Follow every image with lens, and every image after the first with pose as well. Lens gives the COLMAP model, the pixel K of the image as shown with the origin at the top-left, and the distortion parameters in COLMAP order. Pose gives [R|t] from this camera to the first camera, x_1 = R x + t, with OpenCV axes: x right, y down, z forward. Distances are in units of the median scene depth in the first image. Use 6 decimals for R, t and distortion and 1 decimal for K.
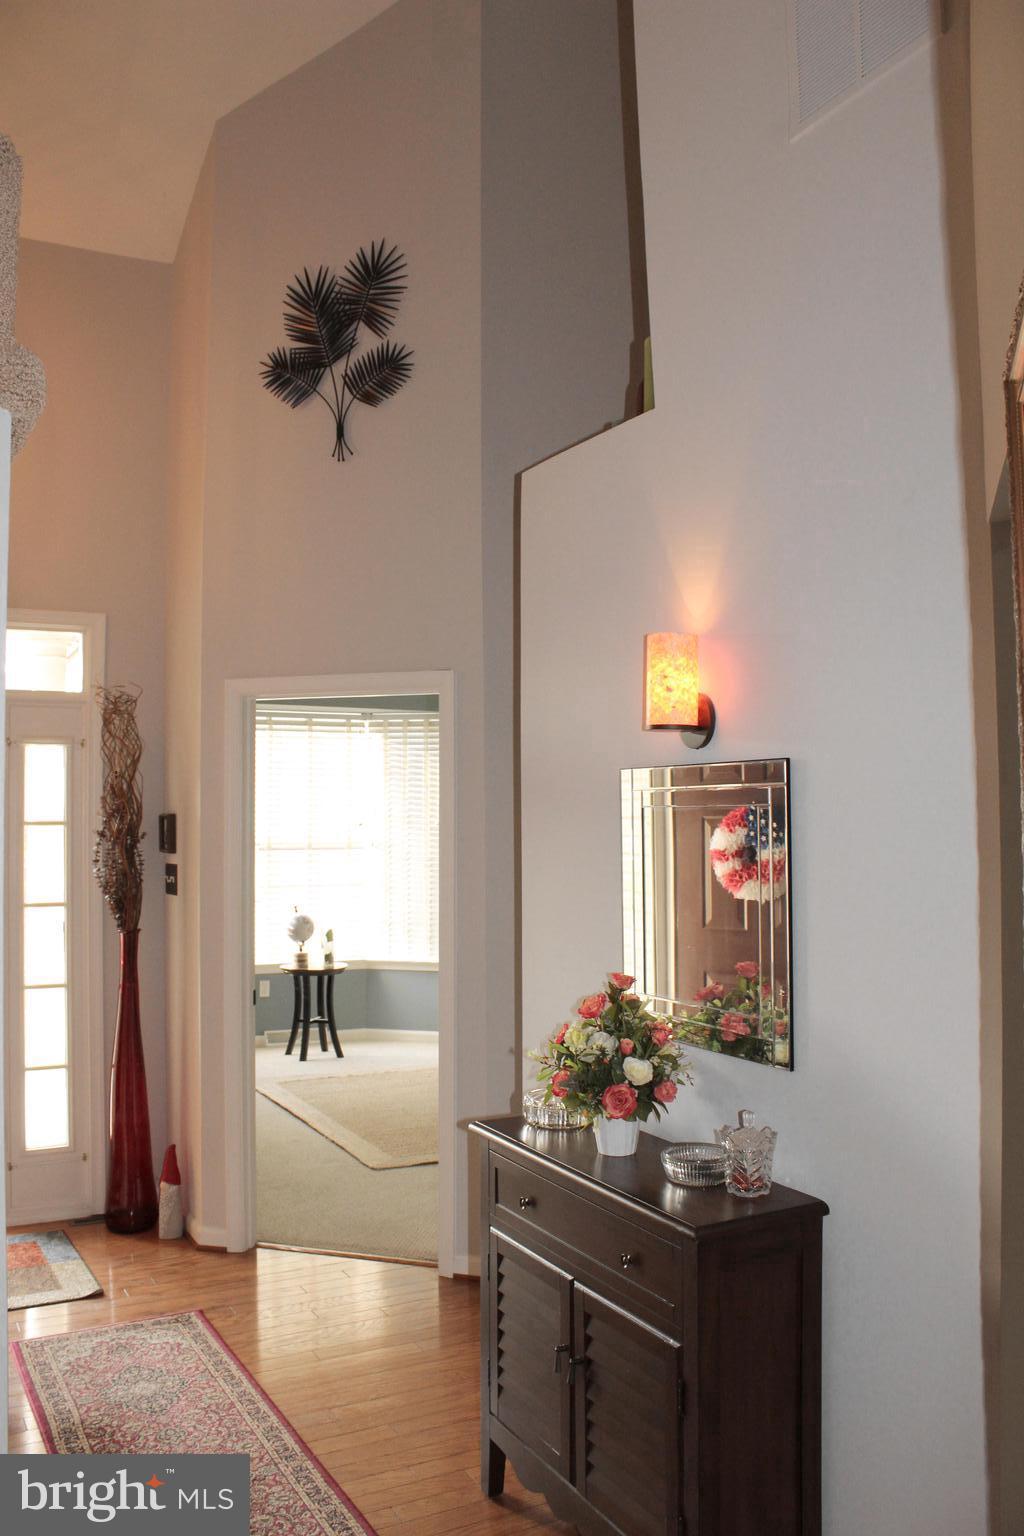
lens RADIAL K [[1275.1, 0, 512.0], [0, 1275.1, 768.0], [0, 0, 1]] dist [-0.169699, 0.156245]
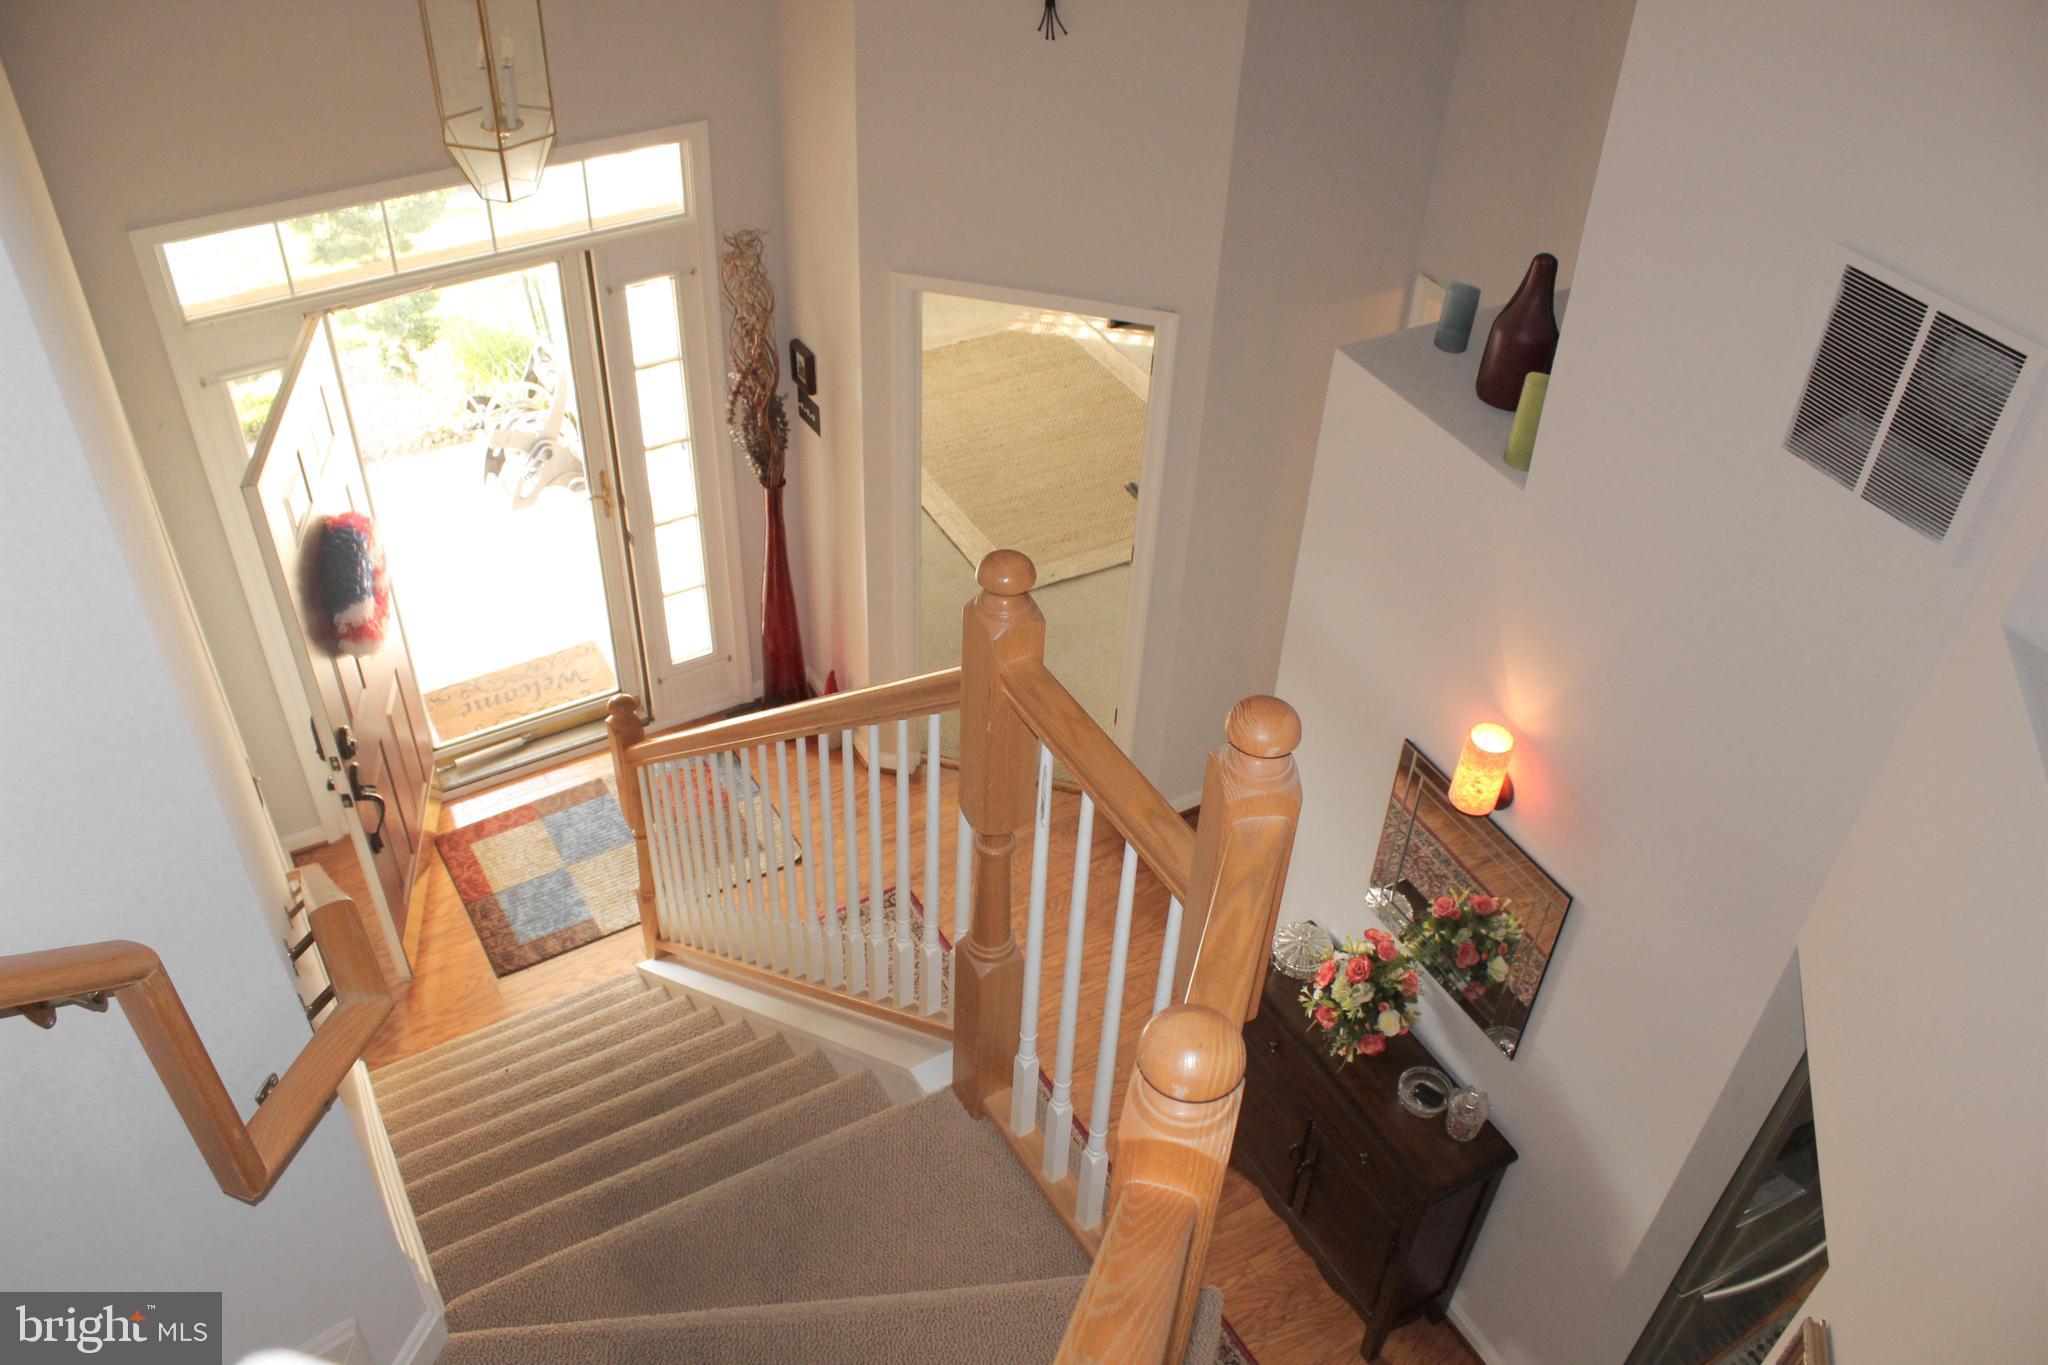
lens RADIAL K [[1700.2, 0, 1024.0], [0, 1700.2, 682.5], [0, 0, 1]] dist [-0.169699, 0.156245]
pose [[0.998470, 0.006595, 0.054896, -0.187071], [-0.042182, 0.732750, 0.679190, -0.586601], [-0.035746, -0.680466, 0.731907, 0.004301]]
